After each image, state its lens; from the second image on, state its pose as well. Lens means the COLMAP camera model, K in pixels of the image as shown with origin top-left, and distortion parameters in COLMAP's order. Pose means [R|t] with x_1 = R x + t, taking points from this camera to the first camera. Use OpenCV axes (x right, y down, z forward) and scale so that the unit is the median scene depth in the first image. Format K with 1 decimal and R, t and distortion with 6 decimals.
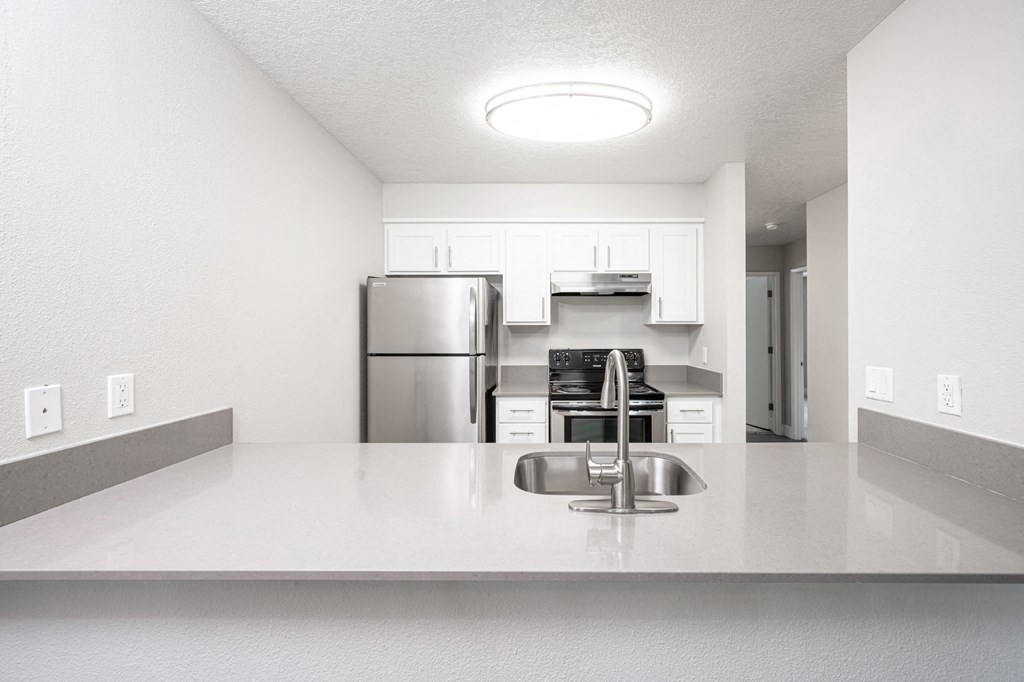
lens RADIAL K [[399.1, 0, 542.1], [0, 399.1, 333.6], [0, 0, 1]] dist [0.000172, -0.000021]
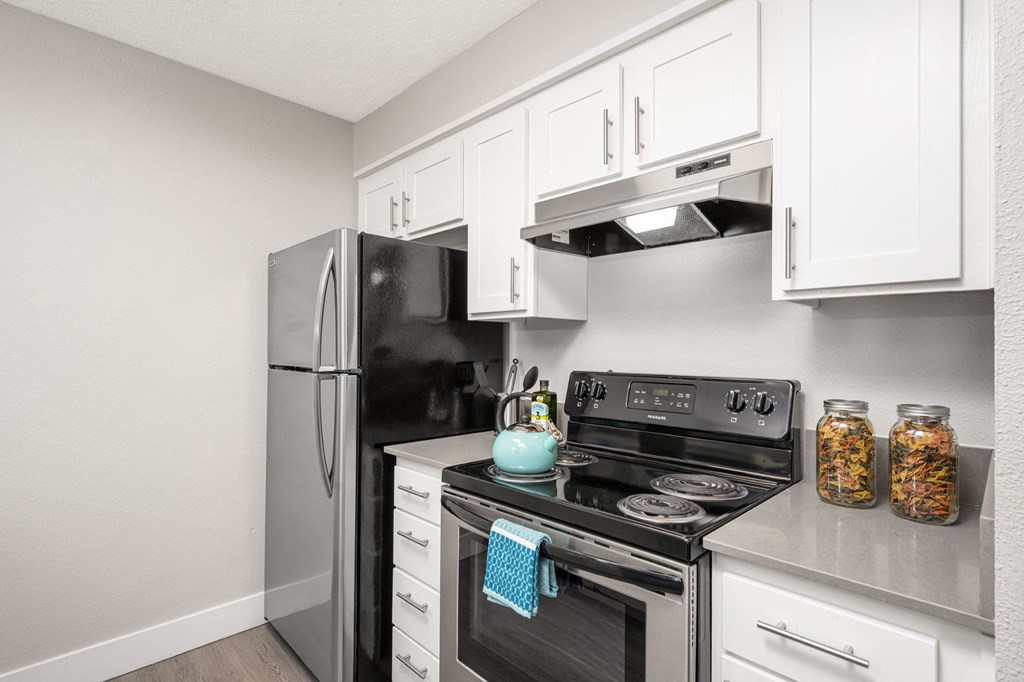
lens RADIAL K [[497.9, 0, 509.6], [0, 497.9, 343.2], [0, 0, 1]] dist [-0.000822, -0.000257]
pose [[0.704729, -0.000381, -0.709476, 0.439572], [-0.009893, 0.999897, -0.010364, 0.016418], [0.709407, 0.014323, 0.704653, 0.629635]]
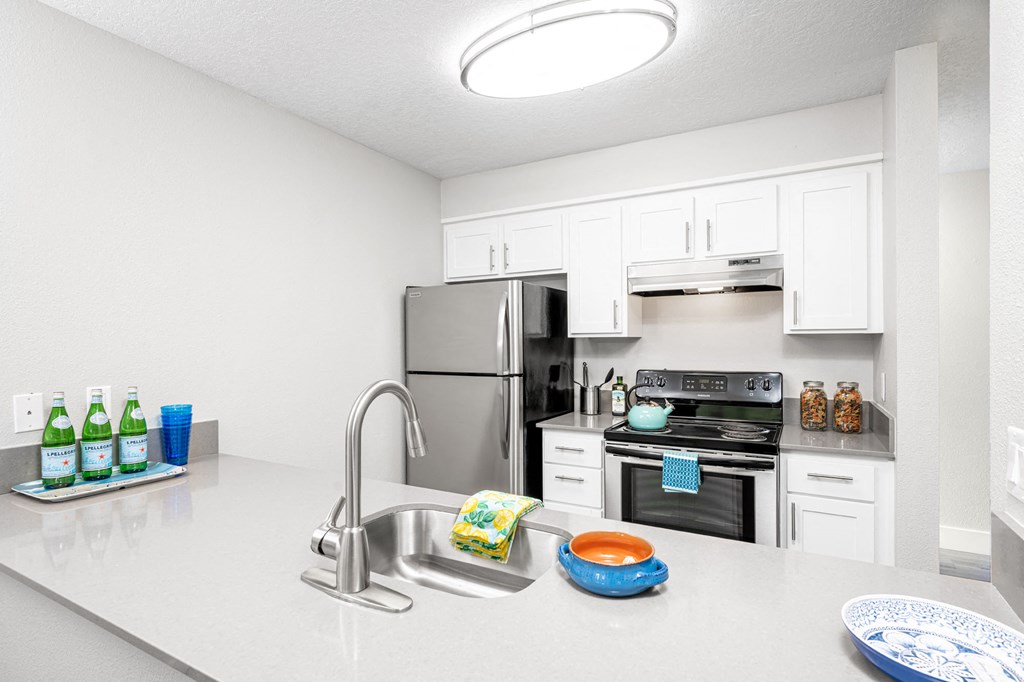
lens RADIAL K [[511.7, 0, 512.0], [0, 511.7, 341.0], [0, 0, 1]] dist [0.002445, 0.000050]
pose [[0.874290, -0.005120, -0.485377, 0.316775], [0.003667, 0.999986, -0.003943, -0.012075], [0.485390, 0.001668, 0.874296, 0.081694]]
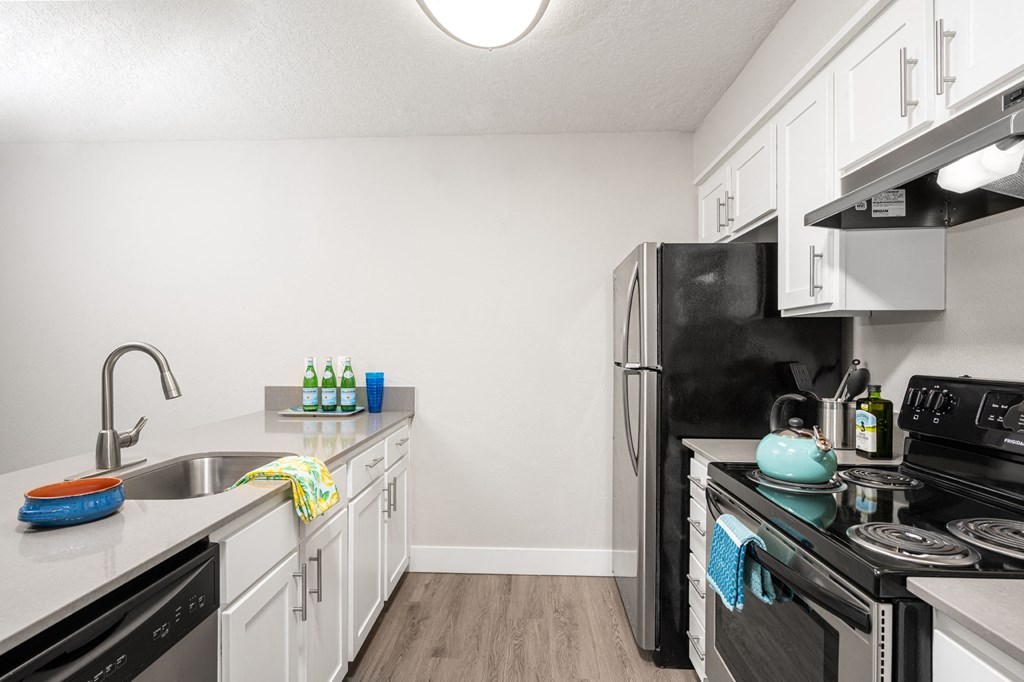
lens RADIAL K [[505.2, 0, 510.4], [0, 505.2, 349.5], [0, 0, 1]] dist [0.002977, 0.000293]
pose [[-0.033211, 0.007698, -0.999419, 0.577942], [-0.003613, 0.999963, 0.007822, 0.015967], [0.999442, 0.003871, -0.033182, 0.750441]]
